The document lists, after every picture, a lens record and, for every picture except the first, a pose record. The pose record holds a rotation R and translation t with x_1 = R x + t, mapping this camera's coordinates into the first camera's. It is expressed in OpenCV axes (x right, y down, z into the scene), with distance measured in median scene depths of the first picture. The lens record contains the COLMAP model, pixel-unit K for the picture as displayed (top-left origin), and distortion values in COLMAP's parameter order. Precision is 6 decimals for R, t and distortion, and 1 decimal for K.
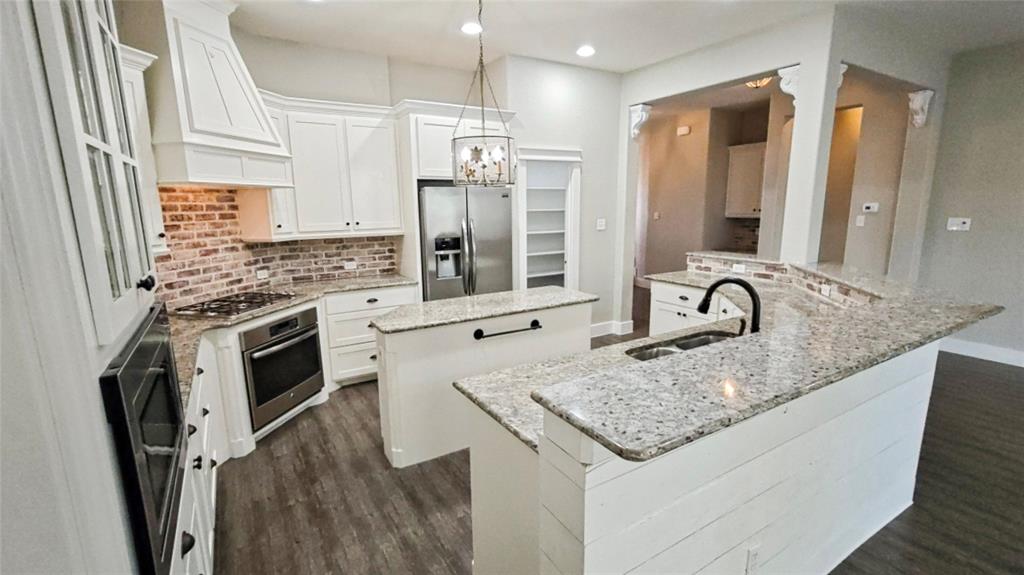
lens RADIAL K [[464.3, 0, 504.8], [0, 464.3, 291.9], [0, 0, 1]] dist [0.003511, -0.000192]
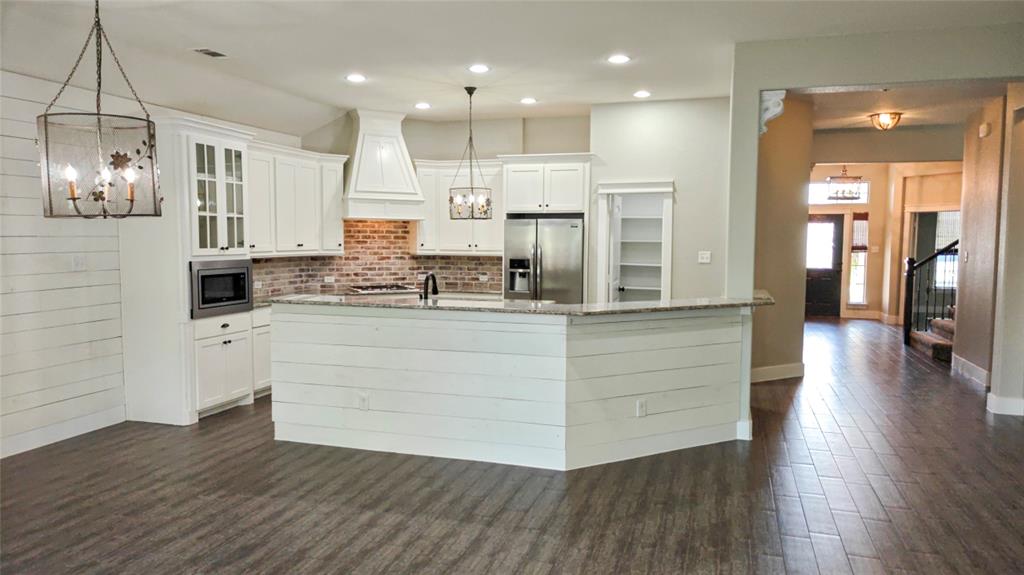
lens RADIAL K [[682.6, 0, 515.7], [0, 682.6, 289.0], [0, 0, 1]] dist [0.006121, -0.008454]
pose [[0.666048, 0.073614, -0.742268, 1.398740], [-0.155869, 0.986885, -0.041989, 0.048105], [0.729442, 0.143664, 0.668787, -0.250698]]
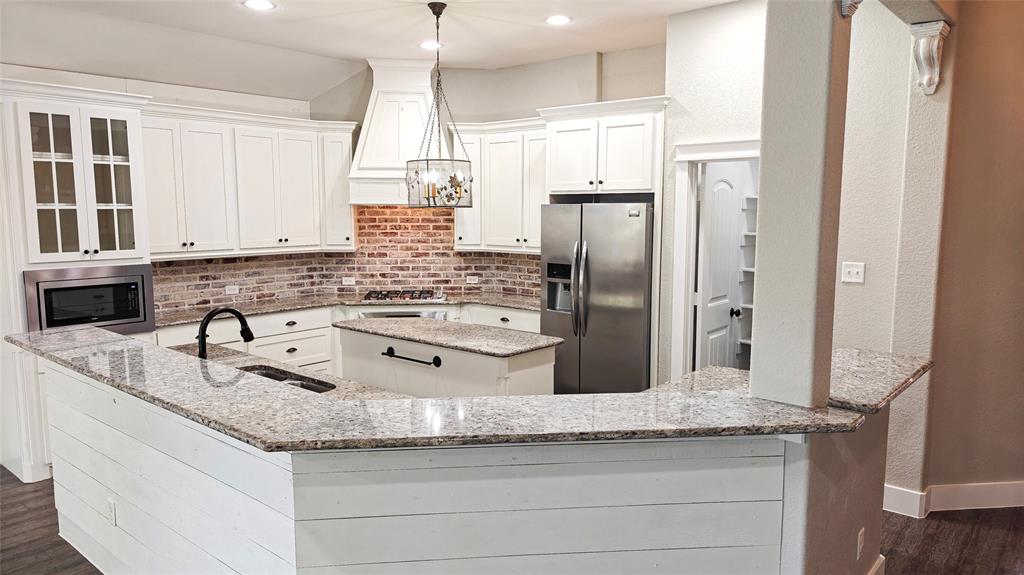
lens RADIAL K [[682.6, 0, 517.6], [0, 682.6, 288.9], [0, 0, 1]] dist [0.006121, -0.008454]
pose [[0.327256, 0.123518, -0.936828, 1.142443], [-0.184045, 0.980765, 0.065020, -0.154947], [0.926839, 0.151141, 0.343694, 0.582853]]
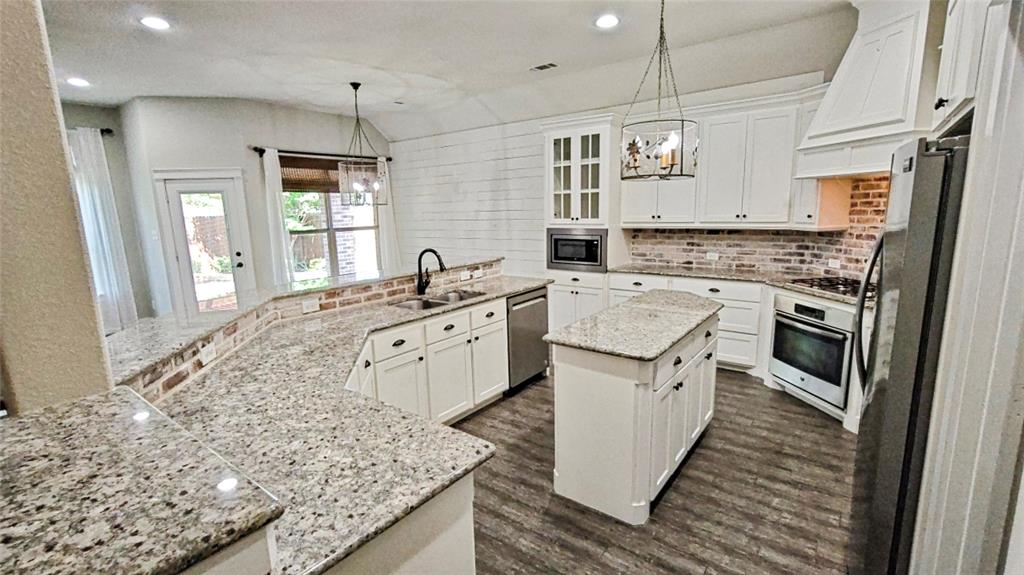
lens RADIAL K [[464.3, 0, 516.0], [0, 464.3, 288.0], [0, 0, 1]] dist [0.003511, -0.000192]
pose [[-0.923299, 0.096137, -0.371856, 0.463495], [-0.041325, 0.937681, 0.345030, -0.273668], [0.381853, 0.333933, -0.861787, 1.455112]]
